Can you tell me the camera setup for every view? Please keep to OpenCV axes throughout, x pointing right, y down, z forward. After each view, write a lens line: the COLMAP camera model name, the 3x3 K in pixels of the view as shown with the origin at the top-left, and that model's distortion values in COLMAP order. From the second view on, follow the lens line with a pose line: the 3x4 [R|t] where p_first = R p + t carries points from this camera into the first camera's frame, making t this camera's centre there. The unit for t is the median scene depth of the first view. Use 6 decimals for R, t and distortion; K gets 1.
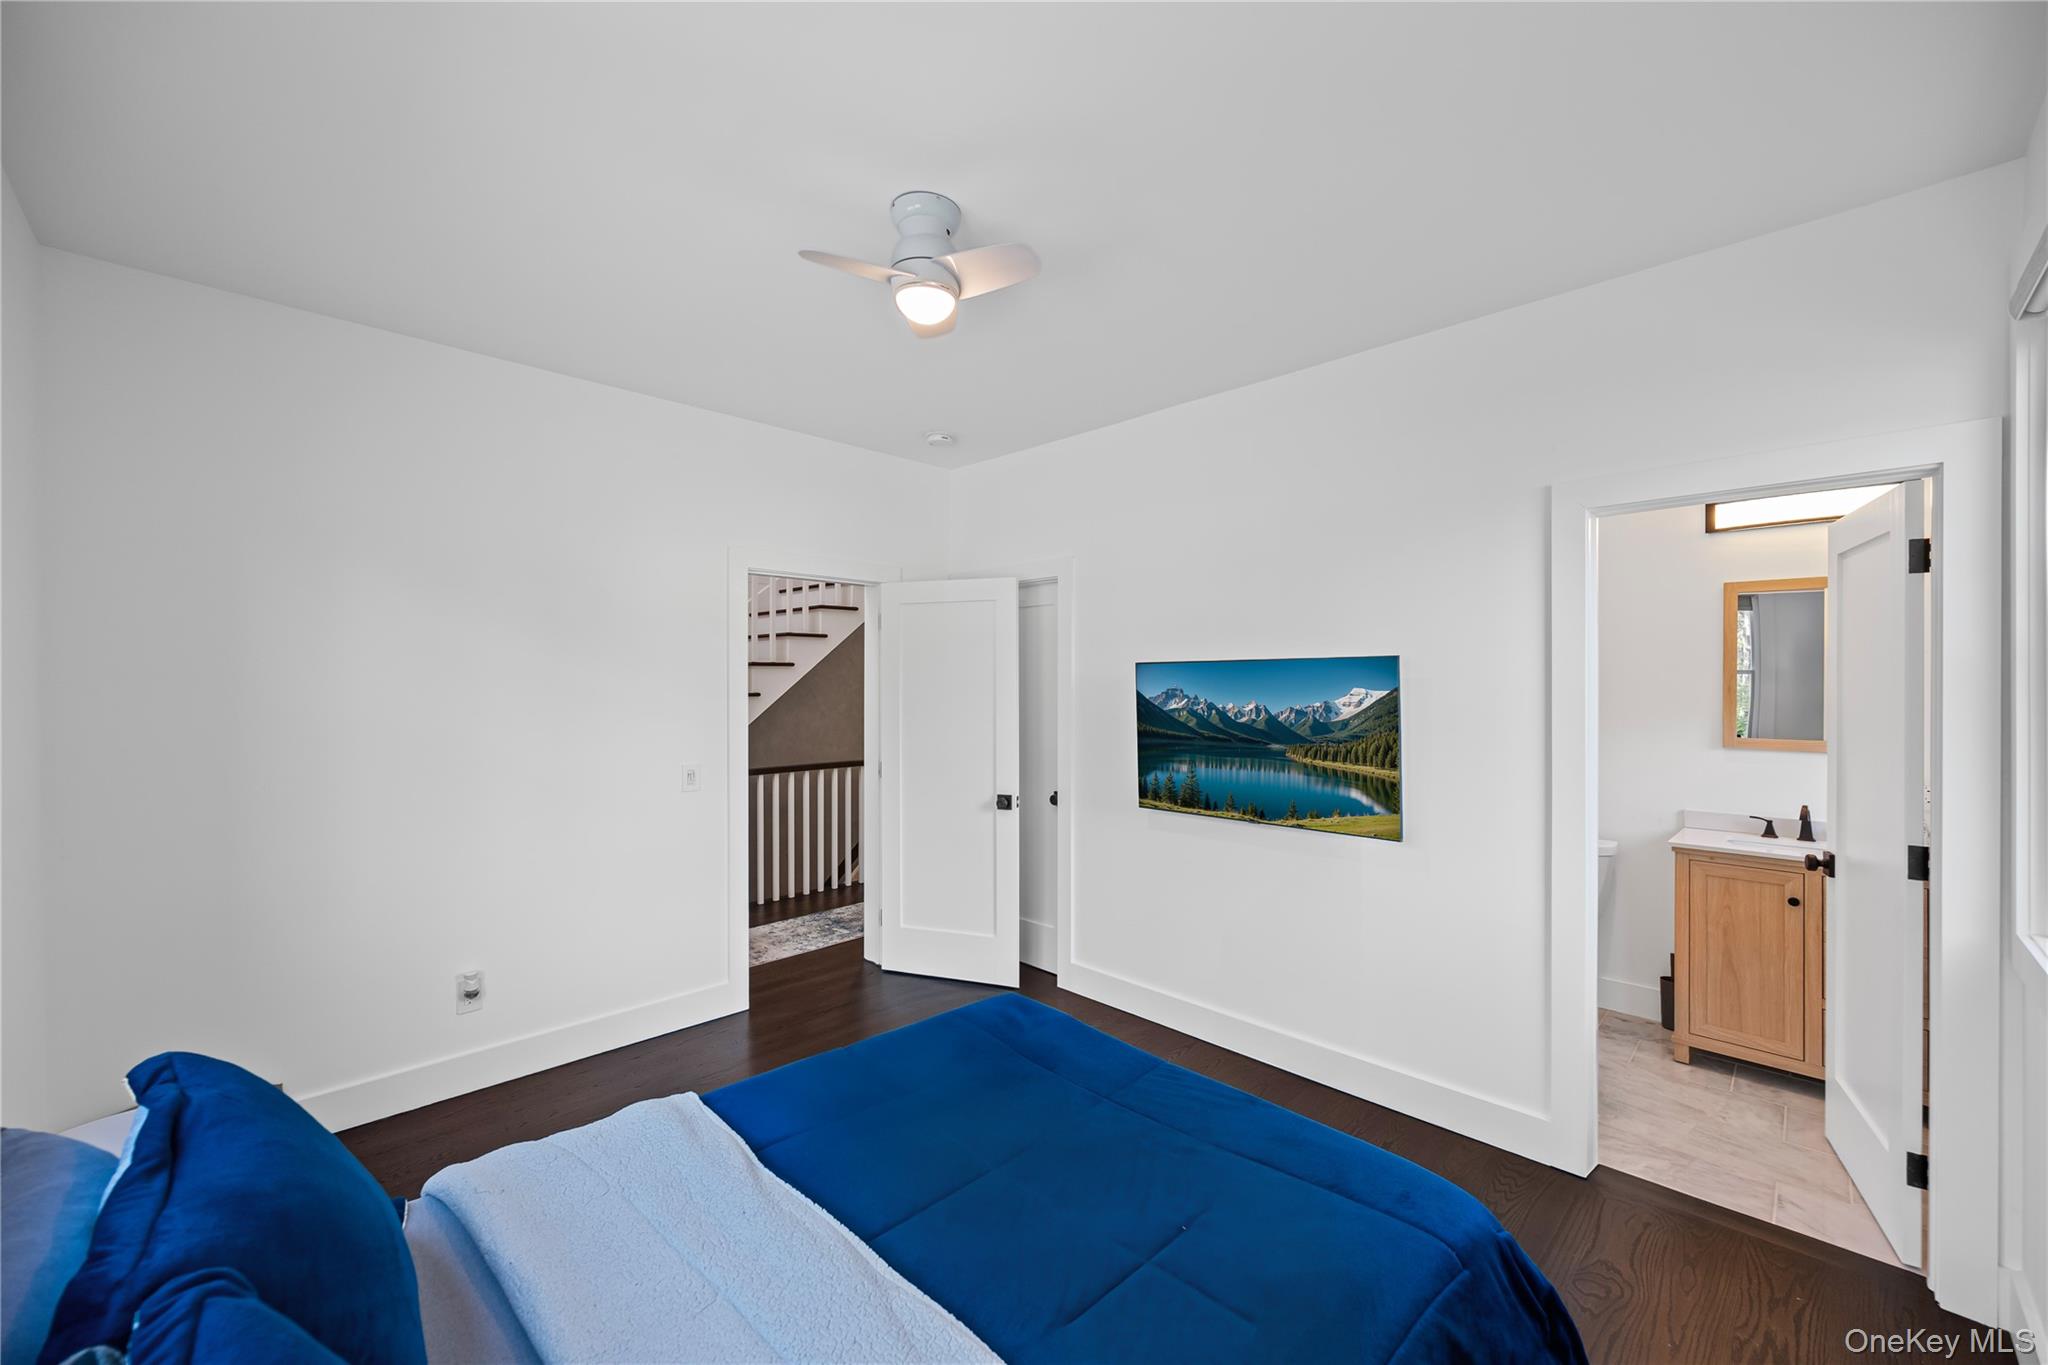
lens RADIAL K [[799.4, 0, 1021.4], [0, 799.4, 688.7], [0, 0, 1]] dist [0.001003, -0.000612]
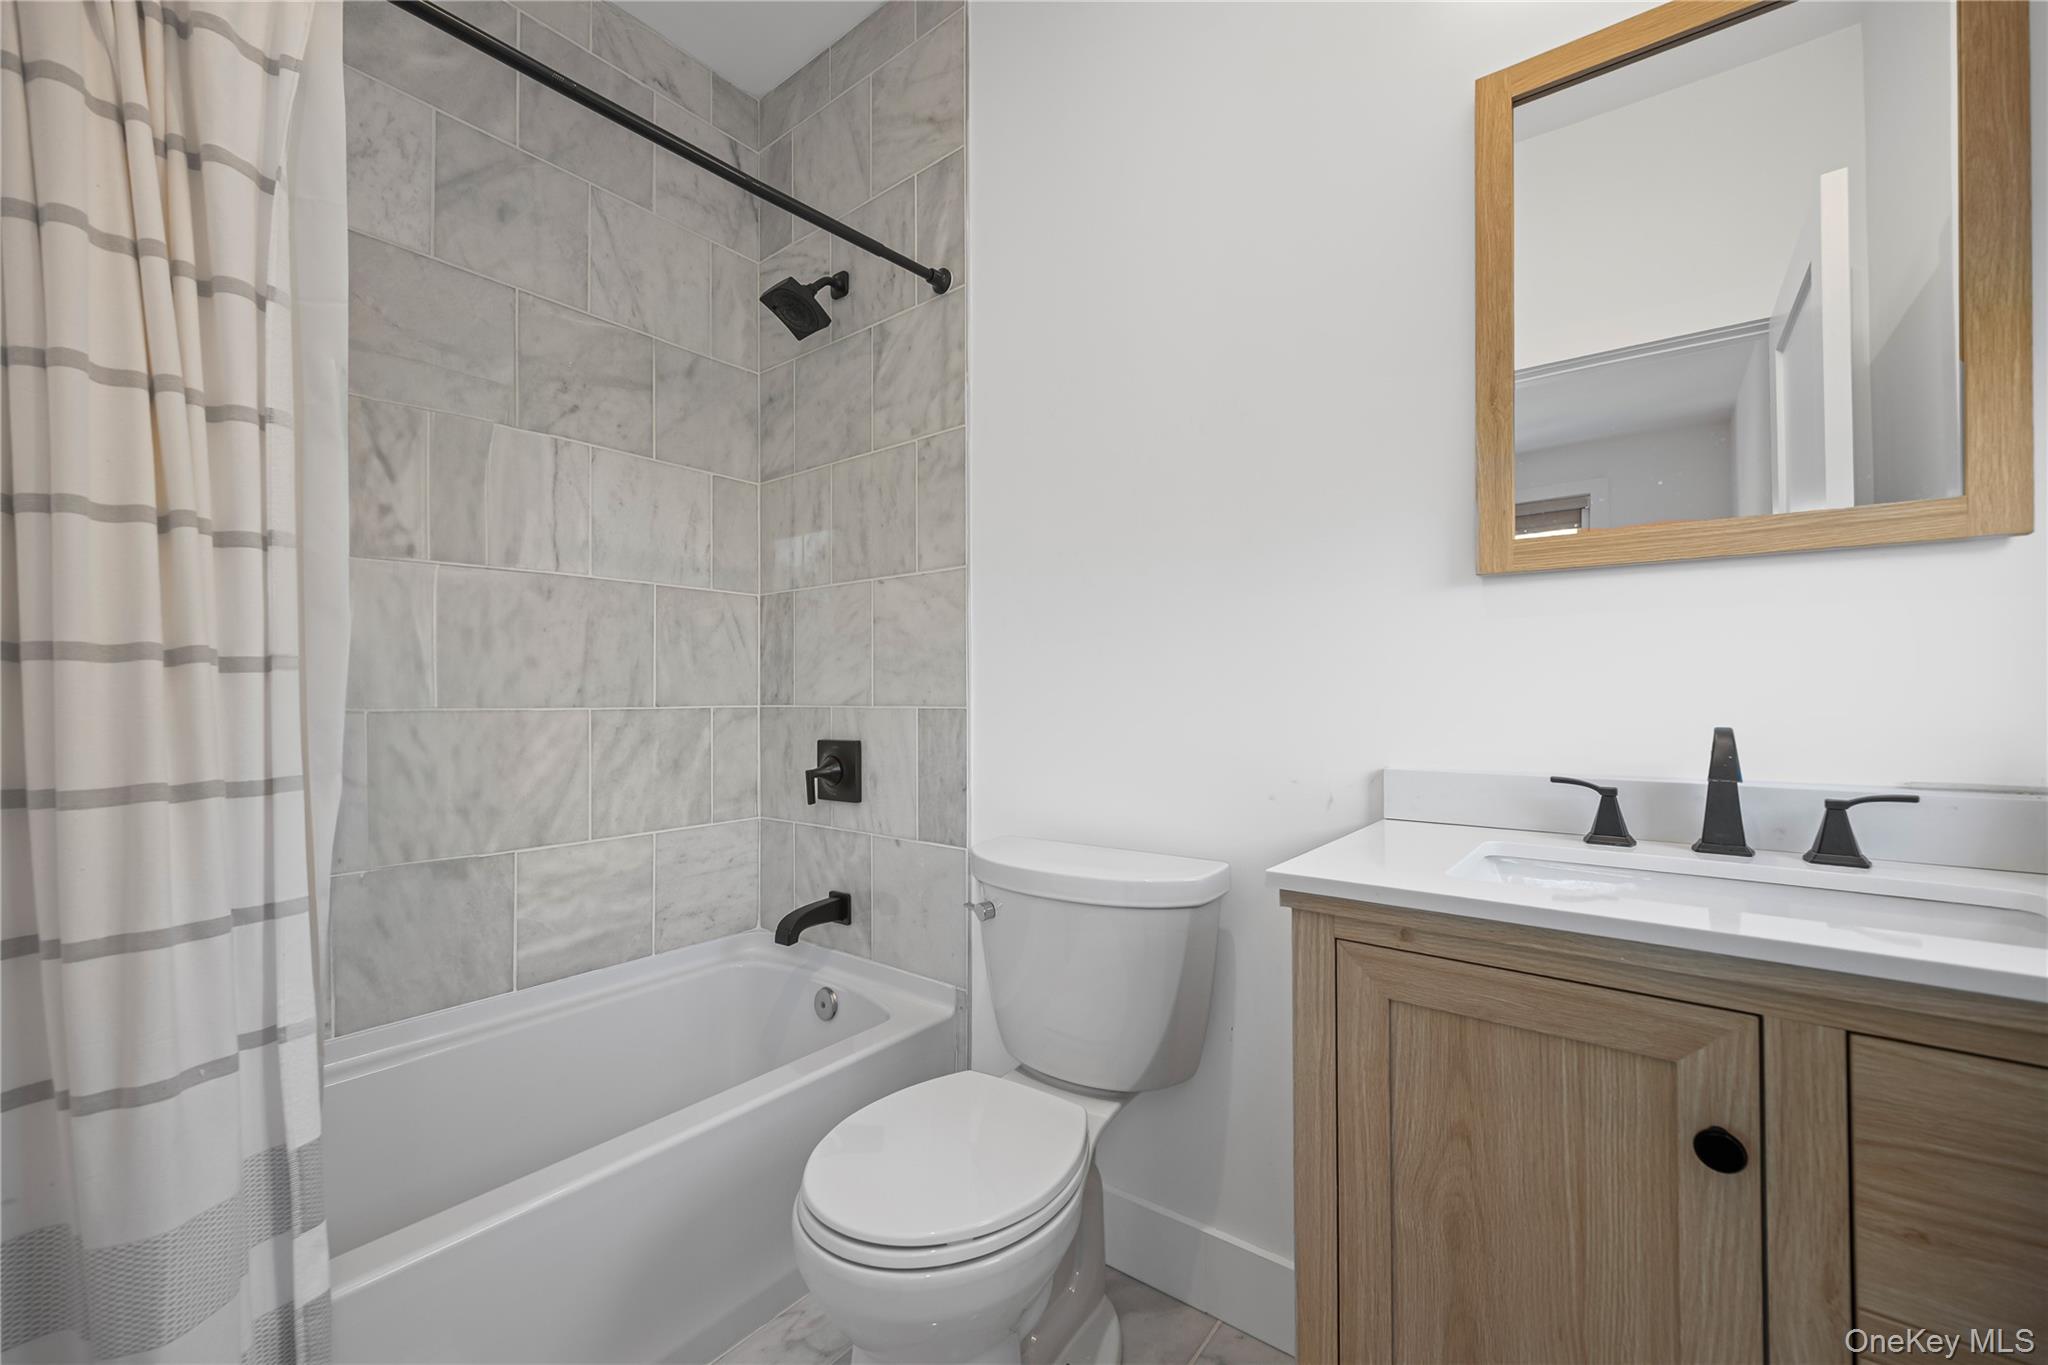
lens RADIAL K [[799.4, 0, 1015.8], [0, 799.4, 692.2], [0, 0, 1]] dist [0.001003, -0.000612]
pose [[0.993127, -0.002547, 0.117016, 0.701688], [0.003908, 0.999927, -0.011404, 0.135456], [-0.116978, 0.011783, 0.993065, 0.751632]]
